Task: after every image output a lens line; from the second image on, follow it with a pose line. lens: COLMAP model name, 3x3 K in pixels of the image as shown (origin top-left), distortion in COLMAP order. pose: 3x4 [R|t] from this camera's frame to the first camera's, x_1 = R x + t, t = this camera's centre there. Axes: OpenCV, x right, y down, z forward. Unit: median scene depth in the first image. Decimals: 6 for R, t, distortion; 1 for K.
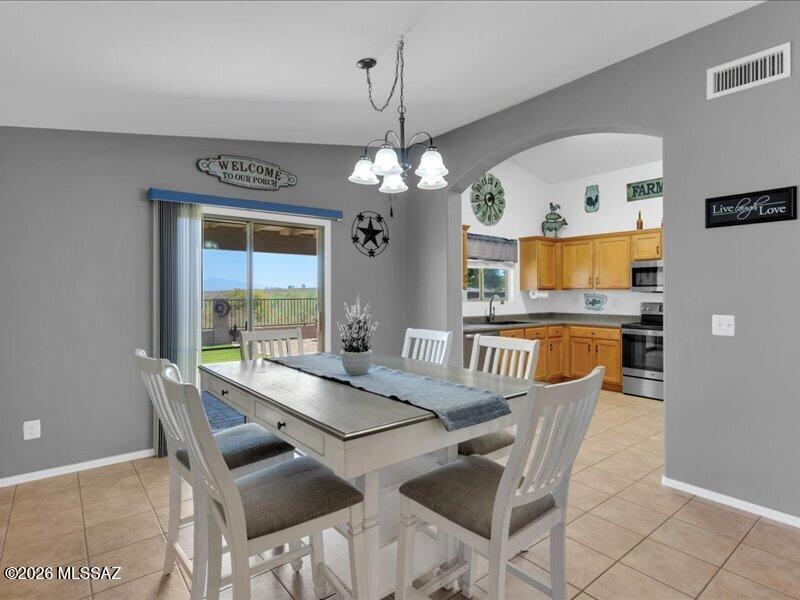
lens RADIAL K [[427.7, 0, 402.1], [0, 427.7, 290.8], [0, 0, 1]] dist [-0.017734, 0.000509]
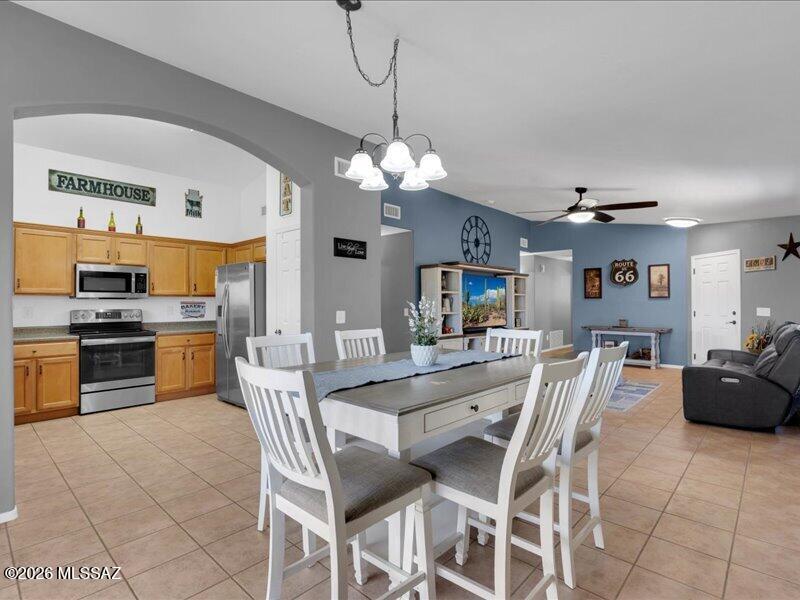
lens RADIAL K [[408.2, 0, 400.0], [0, 408.2, 300.0], [0, 0, 1]] dist [-0.001518, 0.000114]
pose [[-0.154292, 0.006540, 0.988004, -0.374703], [-0.000274, 0.999978, -0.006663, 0.011602], [-0.988025, -0.001299, -0.154286, 0.454650]]
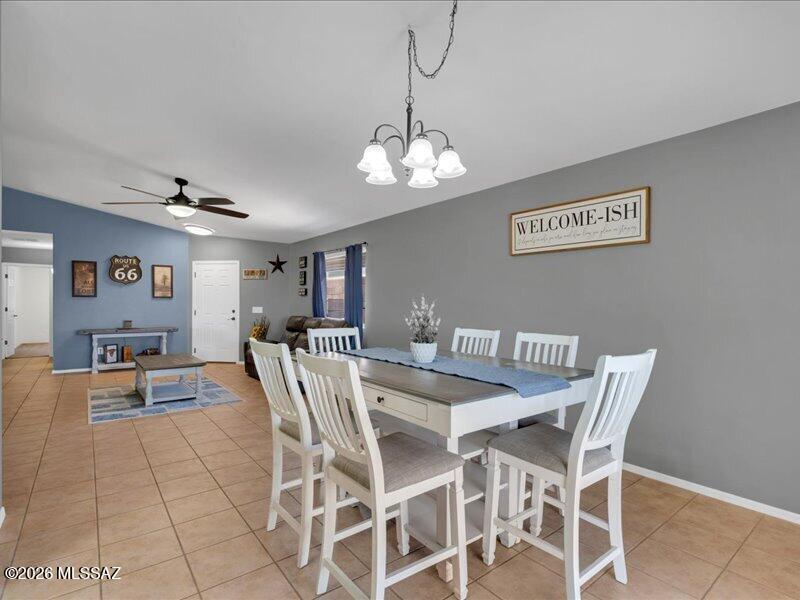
lens RADIAL K [[405.6, 0, 401.6], [0, 405.6, 303.8], [0, 0, 1]] dist [-0.002163, 0.000502]
pose [[-0.999967, -0.004393, 0.006826, 0.003807], [-0.004403, 0.999989, -0.001431, 0.014177], [-0.006819, -0.001461, -0.999976, 0.767189]]
